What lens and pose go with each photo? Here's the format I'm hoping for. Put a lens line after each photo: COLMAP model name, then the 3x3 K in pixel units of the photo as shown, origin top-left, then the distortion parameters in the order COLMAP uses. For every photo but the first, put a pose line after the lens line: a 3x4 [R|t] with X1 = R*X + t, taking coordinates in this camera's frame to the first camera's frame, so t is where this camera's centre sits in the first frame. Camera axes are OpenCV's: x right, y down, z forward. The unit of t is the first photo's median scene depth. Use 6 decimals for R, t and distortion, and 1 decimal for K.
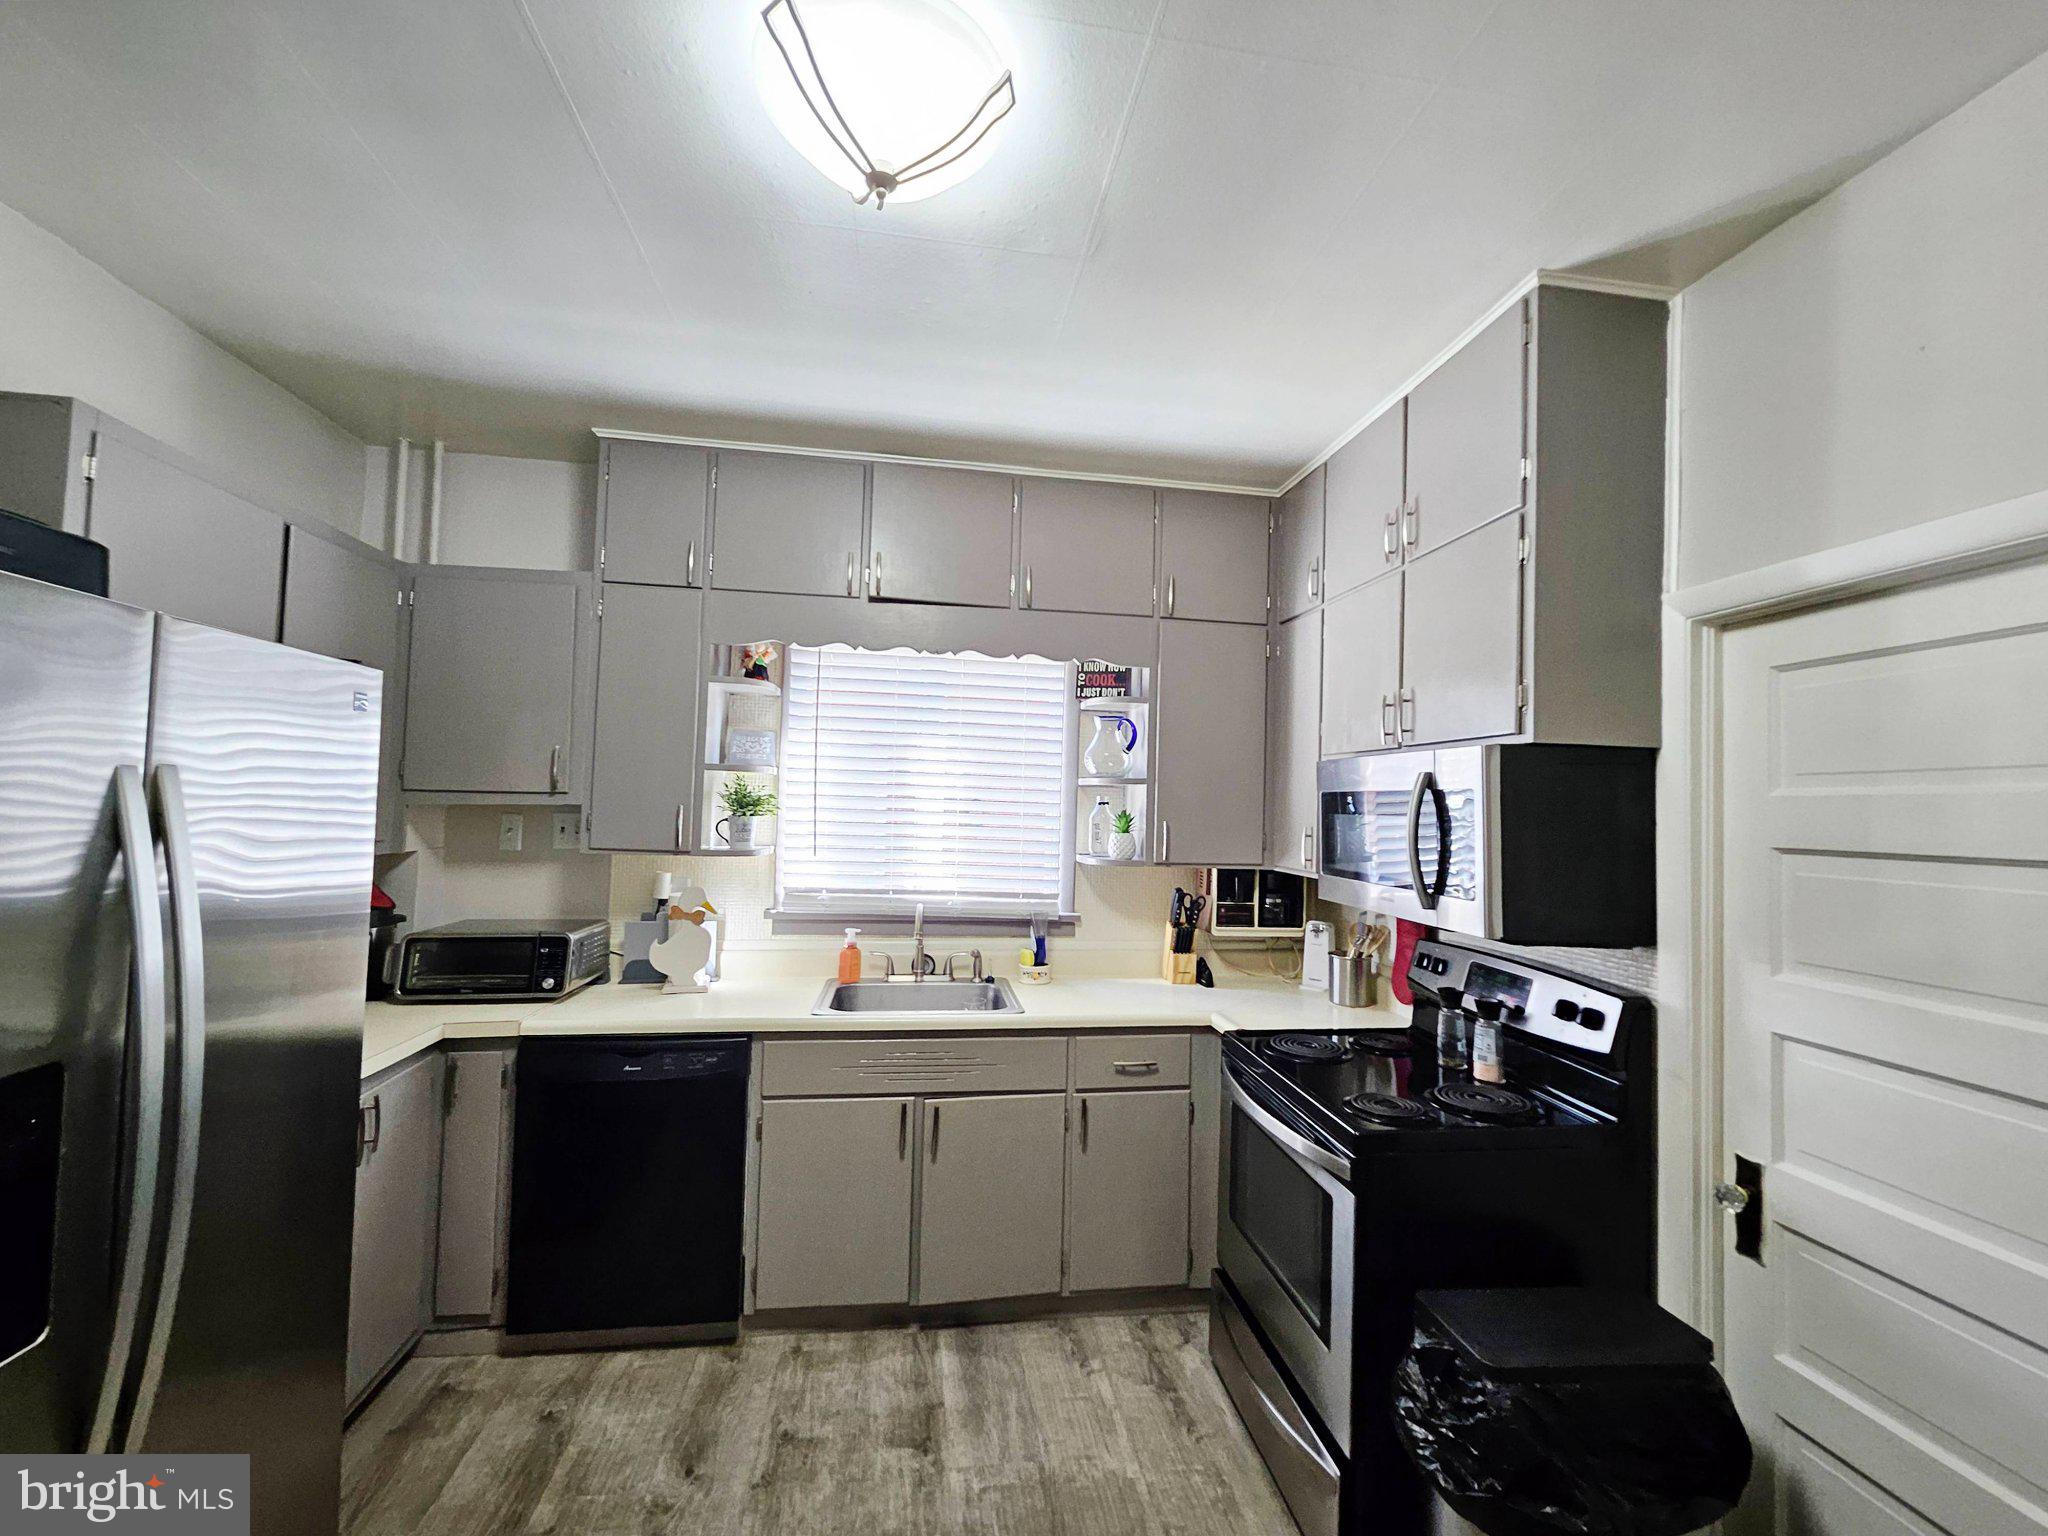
lens RADIAL K [[869.4, 0, 1033.7], [0, 869.4, 774.5], [0, 0, 1]] dist [-0.013642, -0.000330]
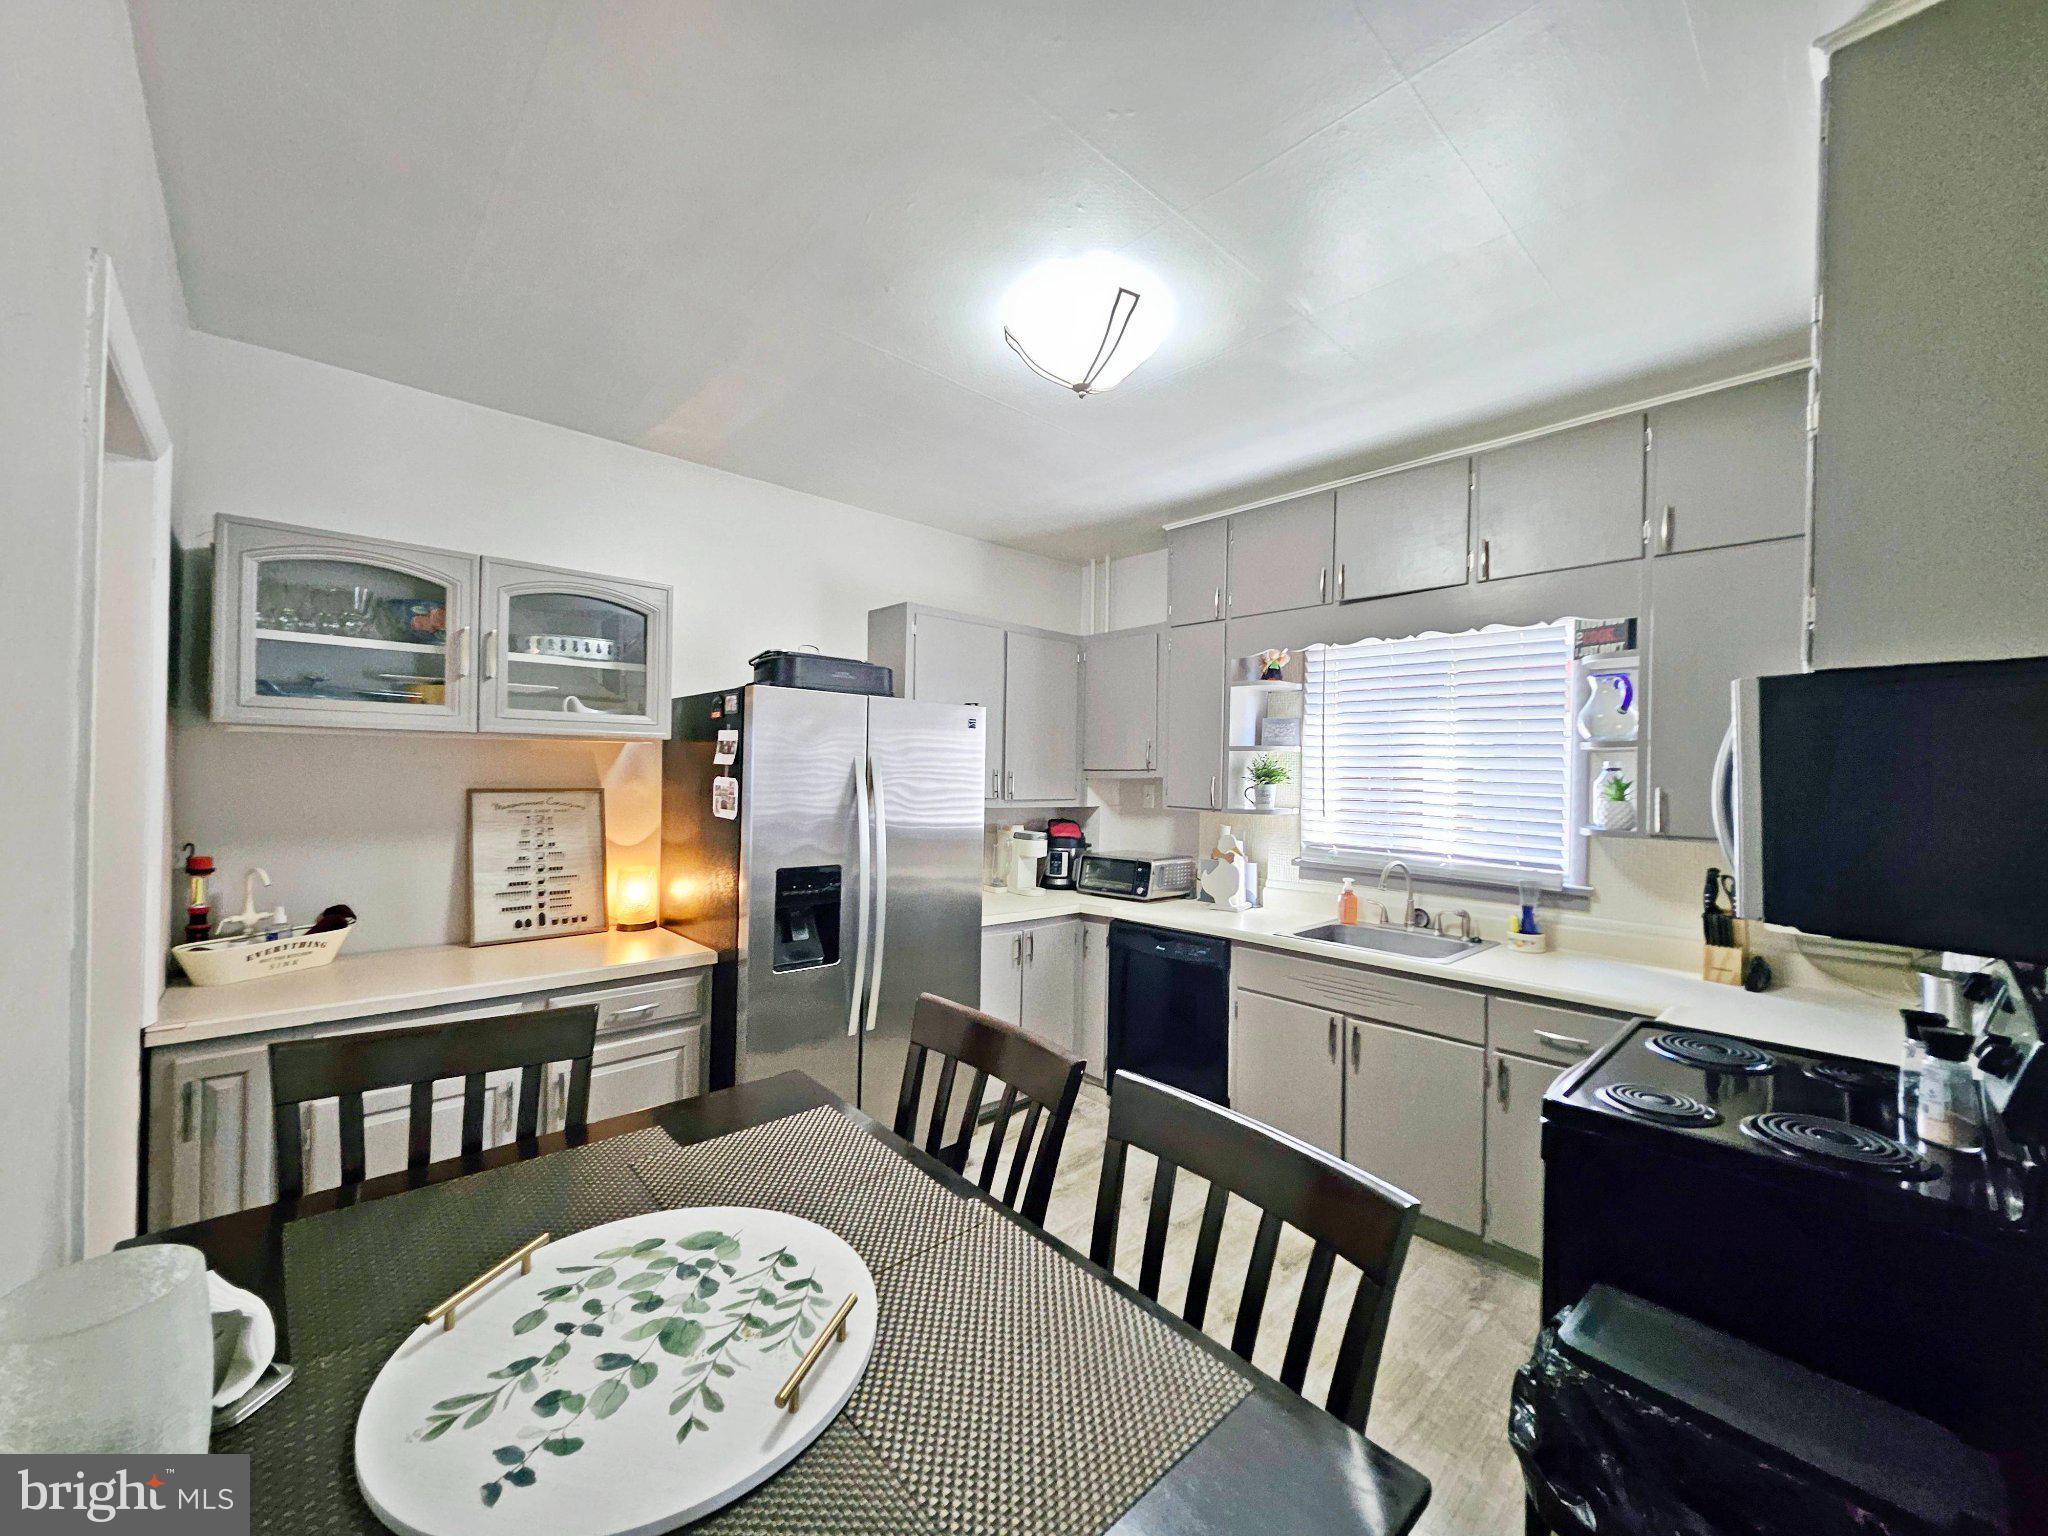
lens RADIAL K [[811.1, 0, 1028.3], [0, 811.1, 765.2], [0, 0, 1]] dist [-0.000885, -0.000479]
pose [[0.557317, -0.026456, -0.829878, 0.473572], [0.027678, 0.999529, -0.013278, 0.024408], [0.829838, -0.015569, 0.557787, 0.014284]]
